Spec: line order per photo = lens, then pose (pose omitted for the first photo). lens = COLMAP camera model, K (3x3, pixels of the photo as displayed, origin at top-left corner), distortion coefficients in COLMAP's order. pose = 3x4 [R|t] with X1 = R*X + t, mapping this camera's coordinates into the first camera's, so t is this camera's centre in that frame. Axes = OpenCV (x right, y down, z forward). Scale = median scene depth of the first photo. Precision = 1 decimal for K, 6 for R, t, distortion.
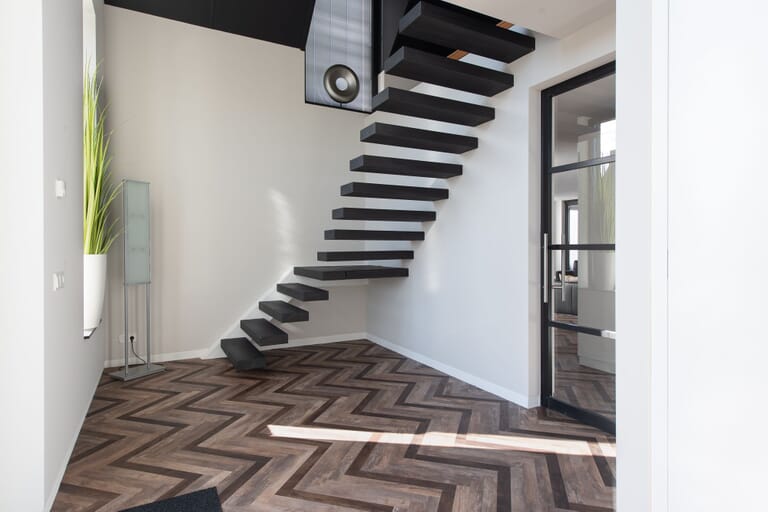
lens RADIAL K [[427.5, 0, 384.0], [0, 427.5, 256.0], [0, 0, 1]] dist [0.001449, 0.000218]
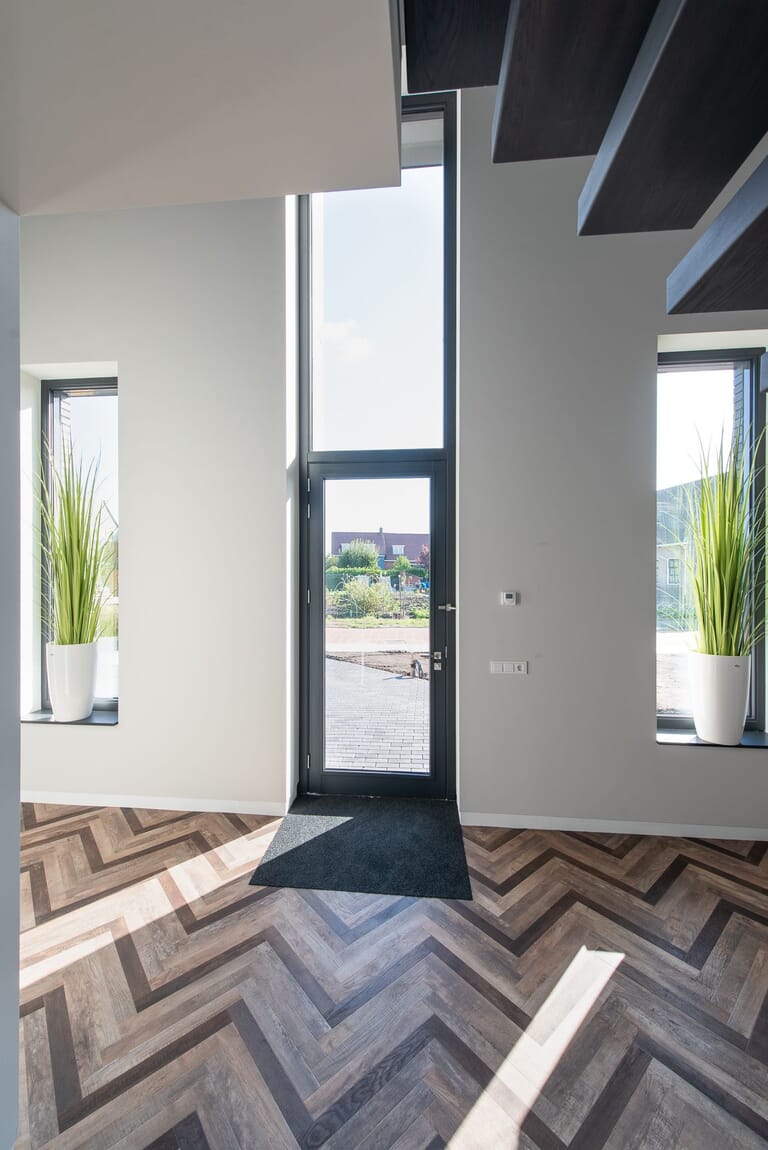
lens RADIAL K [[447.7, 0, 384.0], [0, 447.7, 575.0], [0, 0, 1]] dist [0.015542, -0.003965]
pose [[-0.560802, -0.002587, -0.827946, 0.550752], [-0.009819, 0.999946, 0.003526, -0.210451], [0.827892, 0.010107, -0.560797, 1.276197]]
